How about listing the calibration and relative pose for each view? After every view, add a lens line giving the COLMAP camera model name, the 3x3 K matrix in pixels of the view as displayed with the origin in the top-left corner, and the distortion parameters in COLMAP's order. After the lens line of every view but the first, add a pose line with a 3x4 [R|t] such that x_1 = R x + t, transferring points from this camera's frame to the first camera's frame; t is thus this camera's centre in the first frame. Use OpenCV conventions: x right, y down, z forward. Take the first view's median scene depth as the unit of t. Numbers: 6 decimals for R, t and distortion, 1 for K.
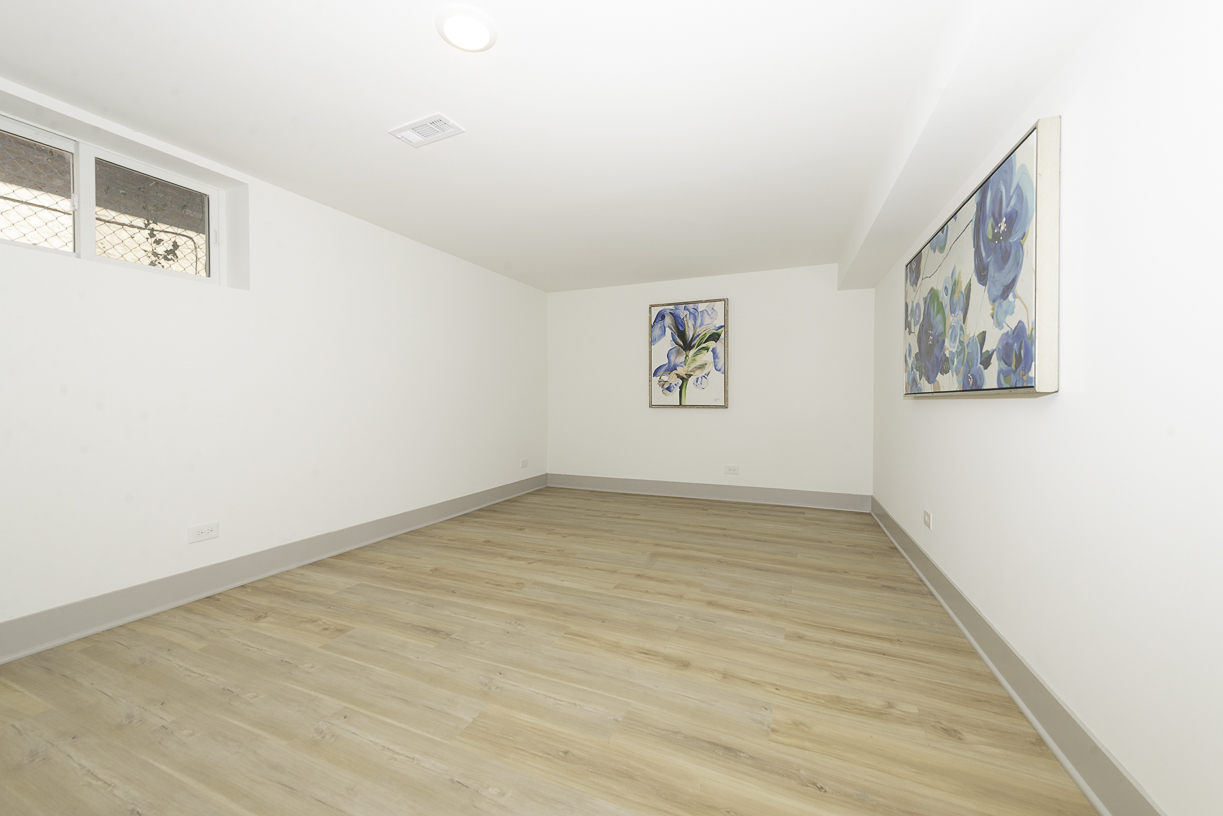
lens RADIAL K [[499.3, 0, 606.6], [0, 499.3, 404.0], [0, 0, 1]] dist [0.012328, -0.001281]
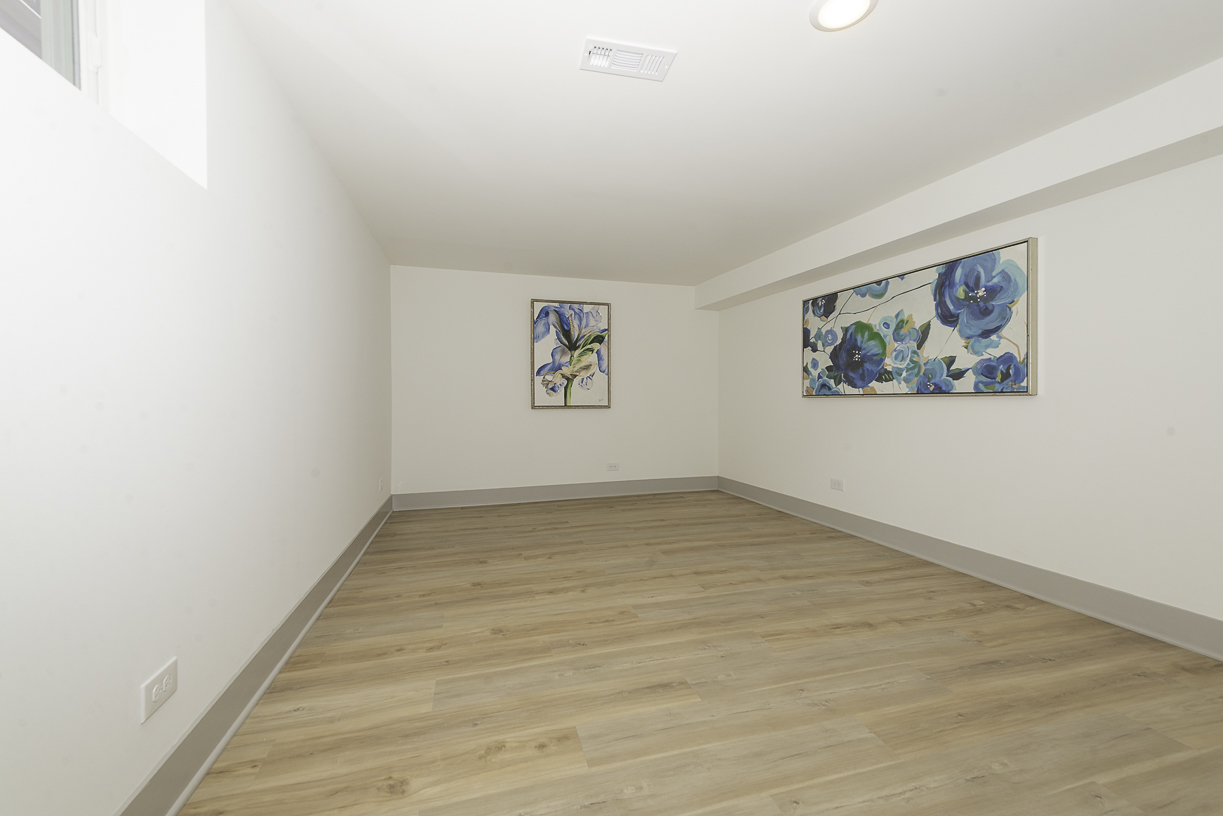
lens RADIAL K [[499.3, 0, 610.9], [0, 499.3, 404.3], [0, 0, 1]] dist [0.012328, -0.001281]
pose [[0.755592, -0.010705, 0.654956, -0.828697], [0.010055, 0.999938, 0.004744, -0.008801], [-0.654966, 0.003001, 0.755652, 0.388392]]
